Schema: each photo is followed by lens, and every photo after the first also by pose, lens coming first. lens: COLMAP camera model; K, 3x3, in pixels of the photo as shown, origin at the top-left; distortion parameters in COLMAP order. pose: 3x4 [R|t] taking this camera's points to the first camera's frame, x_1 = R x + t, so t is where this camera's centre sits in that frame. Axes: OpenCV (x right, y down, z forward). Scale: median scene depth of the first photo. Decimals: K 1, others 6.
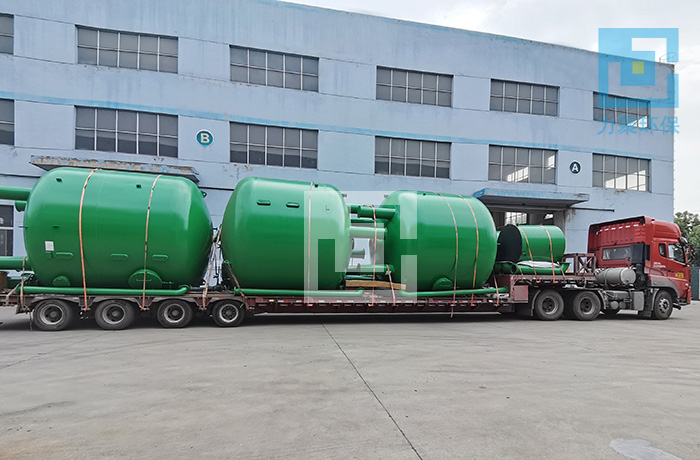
lens RADIAL K [[395.2, 0, 333.5], [0, 395.2, 257.0], [0, 0, 1]] dist [0.041894, -0.016977]
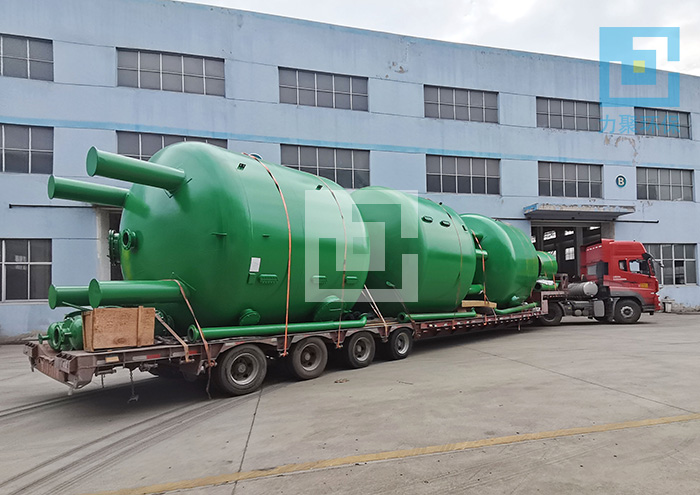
lens RADIAL K [[432.3, 0, 303.7], [0, 432.3, 278.8], [0, 0, 1]] dist [0.028172, 0.003513]
pose [[0.996233, -0.045450, 0.073852, -0.291373], [0.045569, 0.998961, 0.000066, -0.008749], [-0.073778, 0.003300, 0.997269, -0.058851]]
